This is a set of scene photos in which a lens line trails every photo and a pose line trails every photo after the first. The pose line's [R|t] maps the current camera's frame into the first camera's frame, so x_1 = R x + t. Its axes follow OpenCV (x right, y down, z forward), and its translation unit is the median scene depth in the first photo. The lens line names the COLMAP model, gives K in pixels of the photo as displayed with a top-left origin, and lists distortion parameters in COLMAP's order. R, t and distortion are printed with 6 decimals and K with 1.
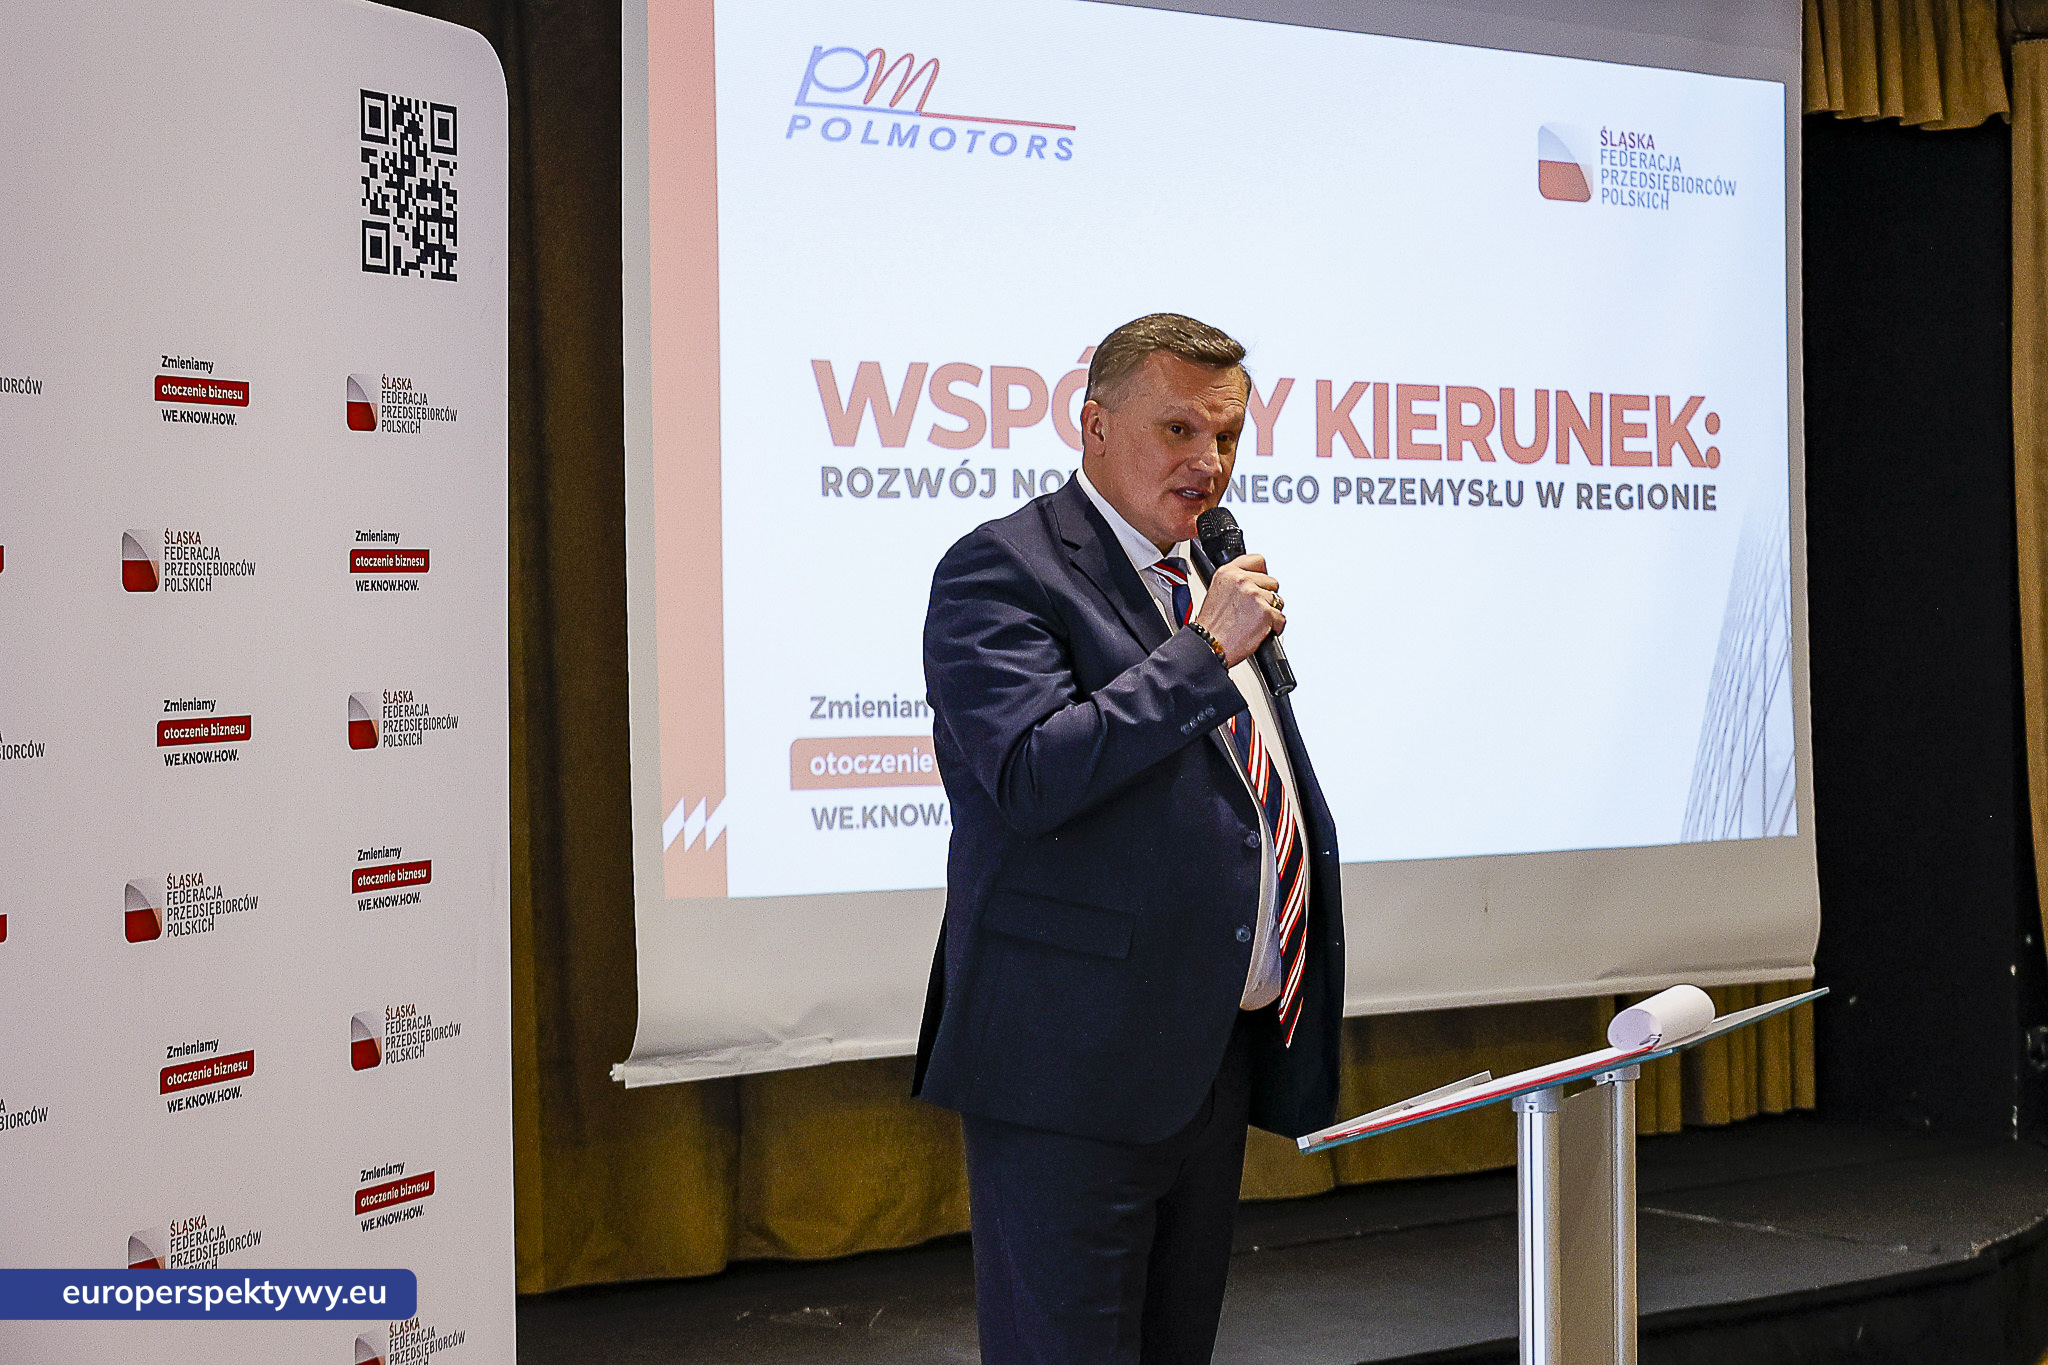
lens RADIAL K [[3951.5, 0, 1165.4], [0, 3951.5, 594.5], [0, 0, 1]] dist [-0.002278, 0.000000]
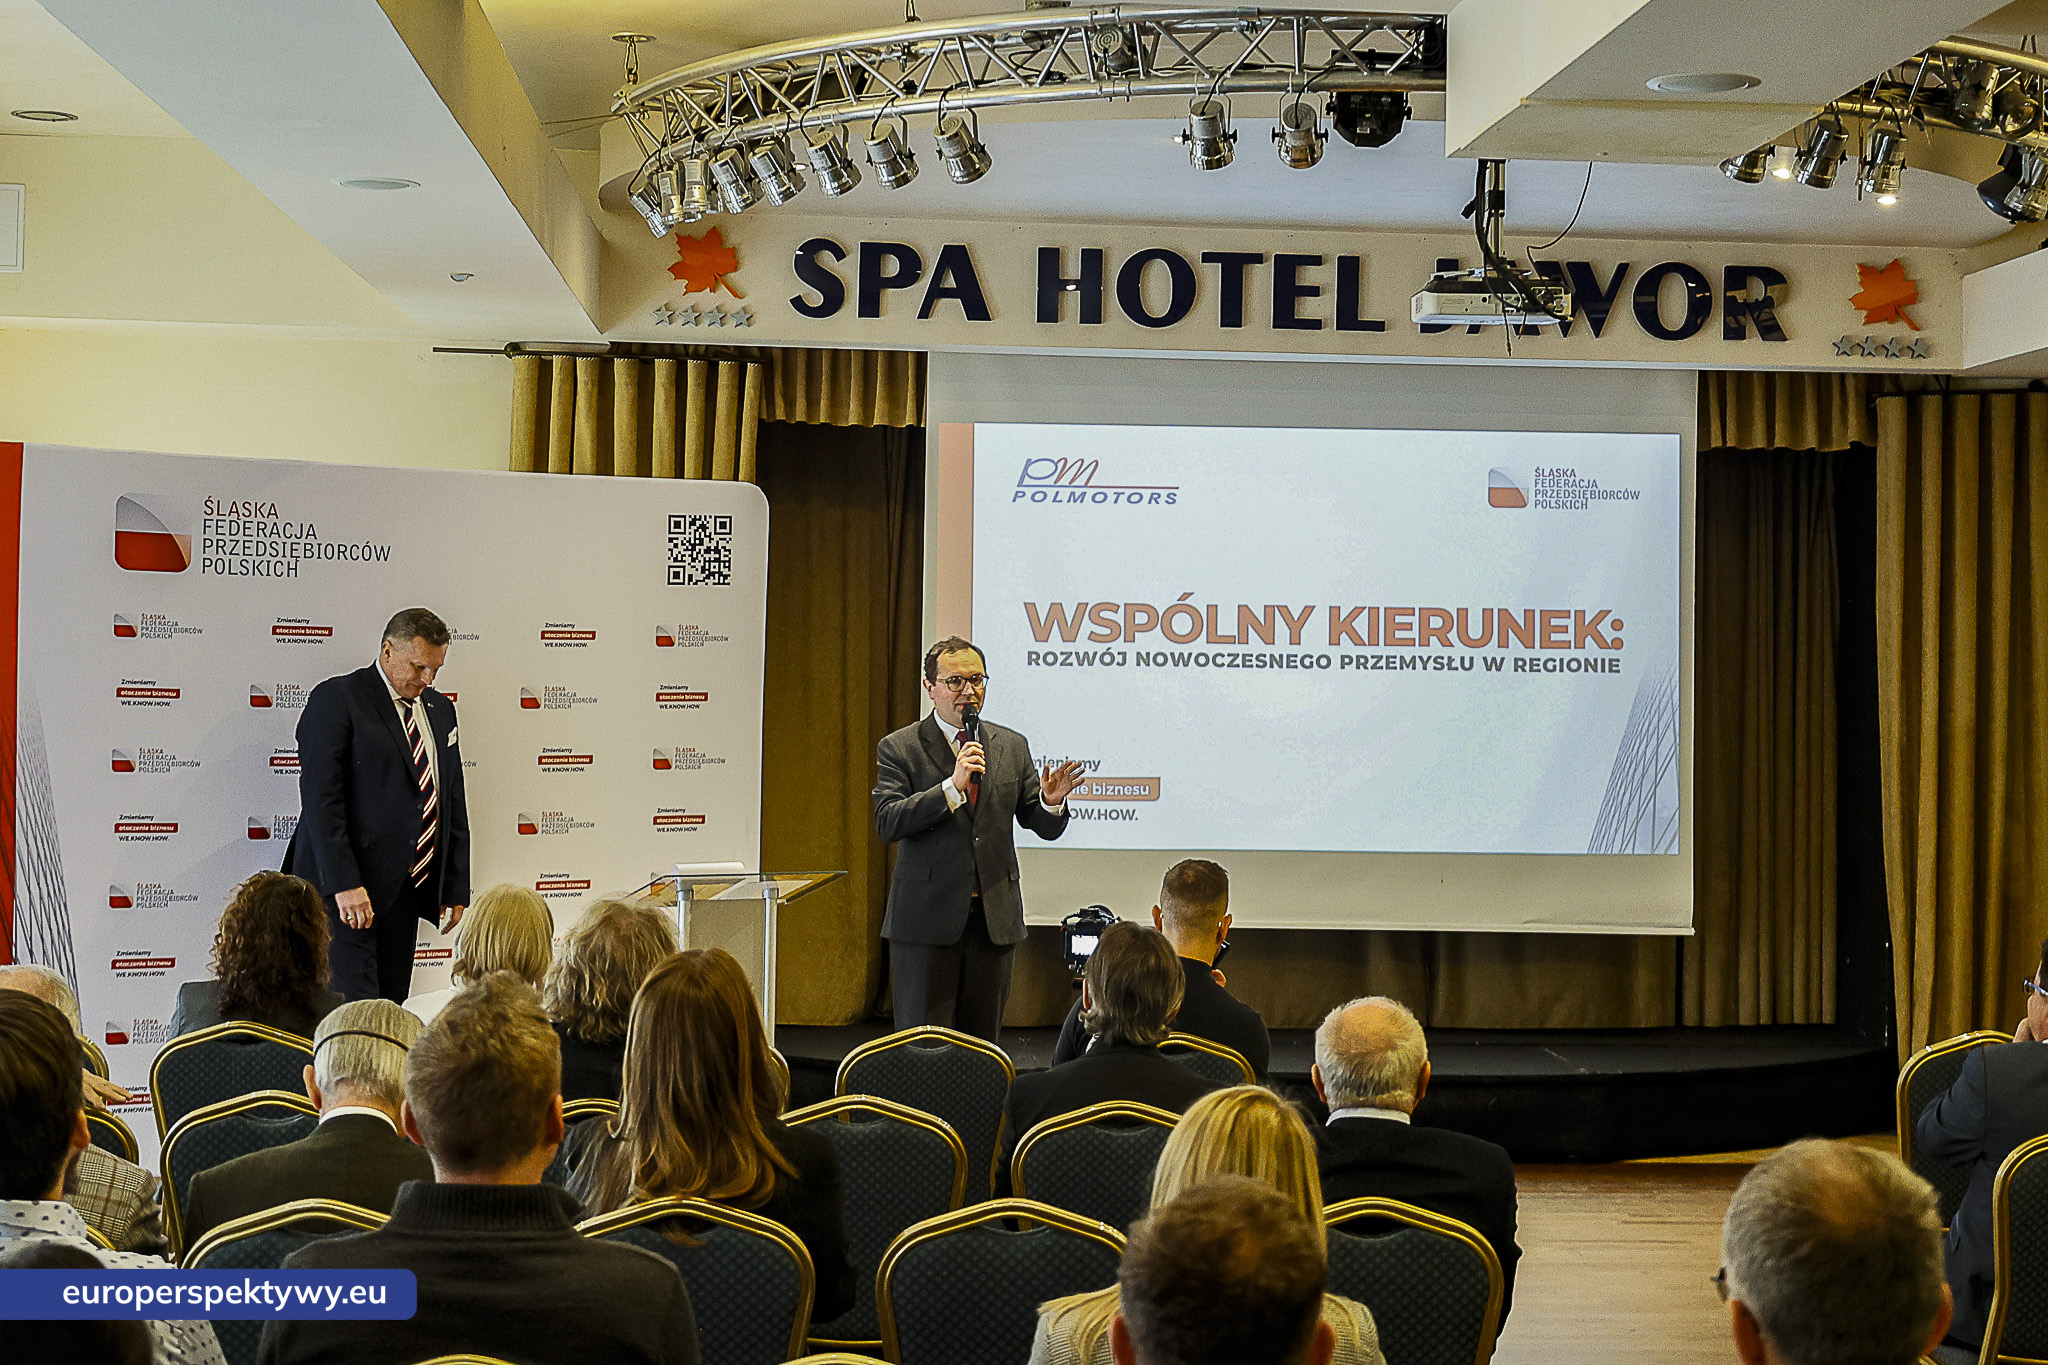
lens RADIAL K [[3408.6, 0, 1029.1], [0, 3408.6, 588.6], [0, 0, 1]] dist [0.010725, 0.000000]
pose [[0.813084, 0.004733, -0.582127, 0.997004], [-0.016050, 0.999769, -0.014289, -0.039801], [0.581925, 0.020961, 0.812973, -0.523945]]
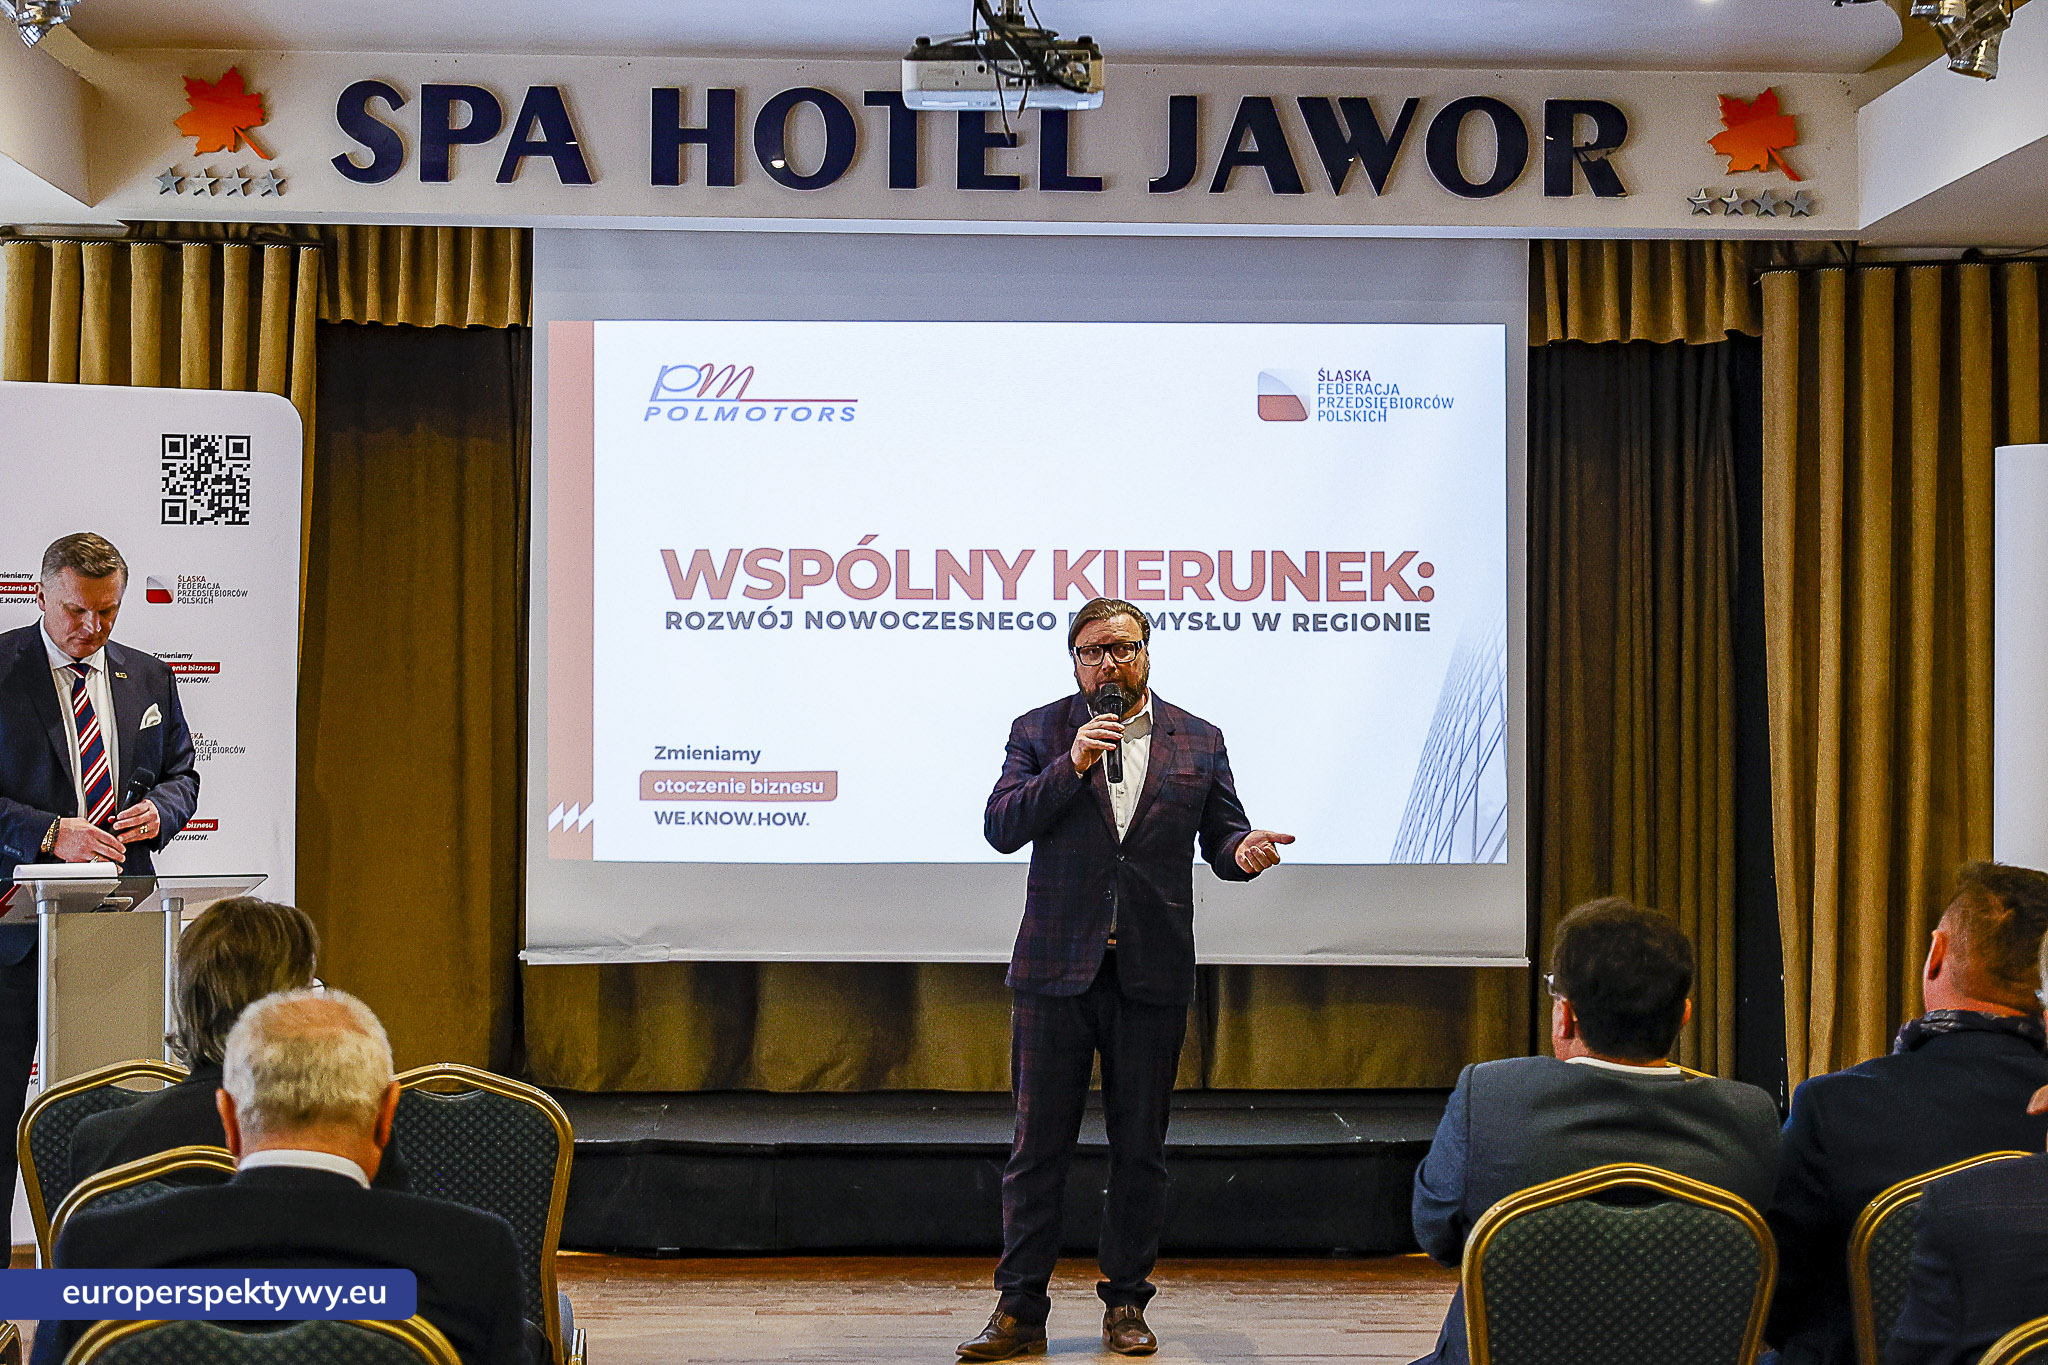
lens RADIAL K [[3910.5, 0, 1020.4], [0, 3910.5, 683.2], [0, 0, 1]] dist [0.001515, 0.000000]
pose [[0.791507, 0.004100, -0.611147, 1.054738], [-0.005025, 0.999987, 0.000201, -0.002597], [0.611140, 0.002912, 0.791517, -0.241147]]
